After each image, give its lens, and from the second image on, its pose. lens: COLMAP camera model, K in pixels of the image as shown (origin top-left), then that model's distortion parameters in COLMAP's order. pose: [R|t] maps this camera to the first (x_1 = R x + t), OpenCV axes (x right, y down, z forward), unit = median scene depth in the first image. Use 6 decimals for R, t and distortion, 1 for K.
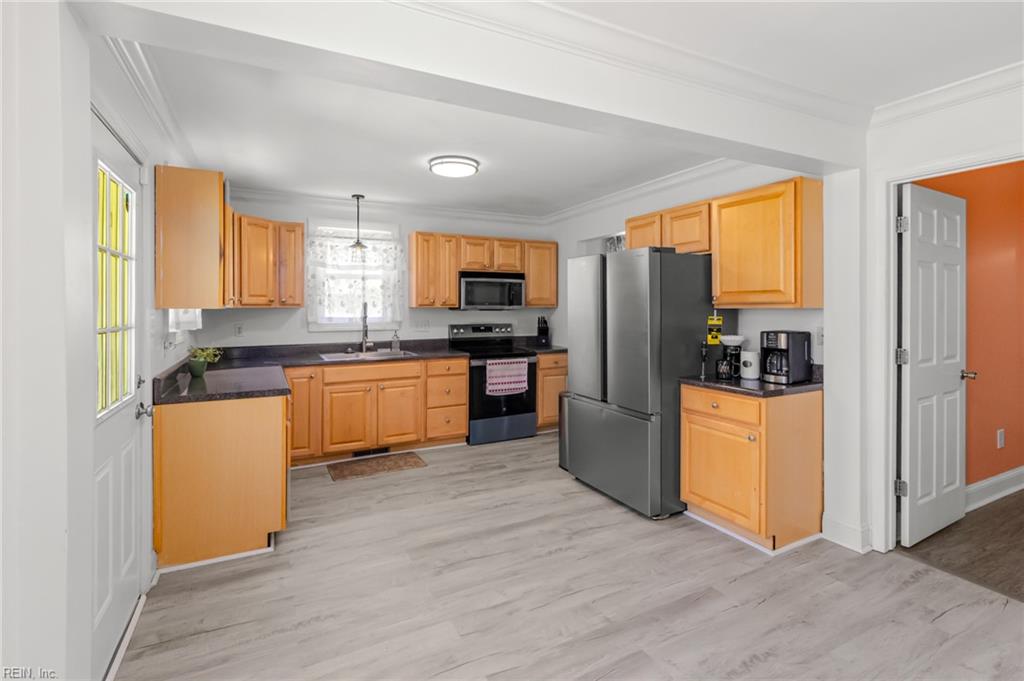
lens RADIAL K [[482.9, 0, 516.4], [0, 482.9, 305.2], [0, 0, 1]] dist [0.002825, -0.000869]
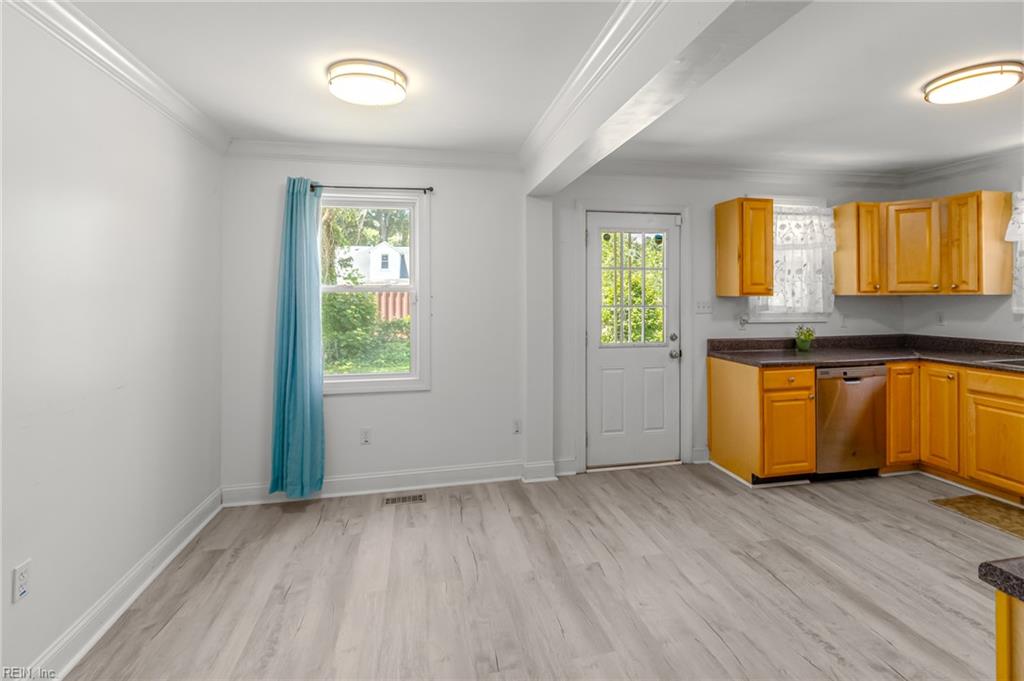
lens RADIAL K [[482.9, 0, 520.7], [0, 482.9, 290.9], [0, 0, 1]] dist [0.002825, -0.000869]
pose [[-0.265332, -0.012336, -0.964078, 0.500202], [-0.003786, 0.999924, -0.011753, 0.011807], [0.964150, 0.000531, -0.265358, 0.445311]]
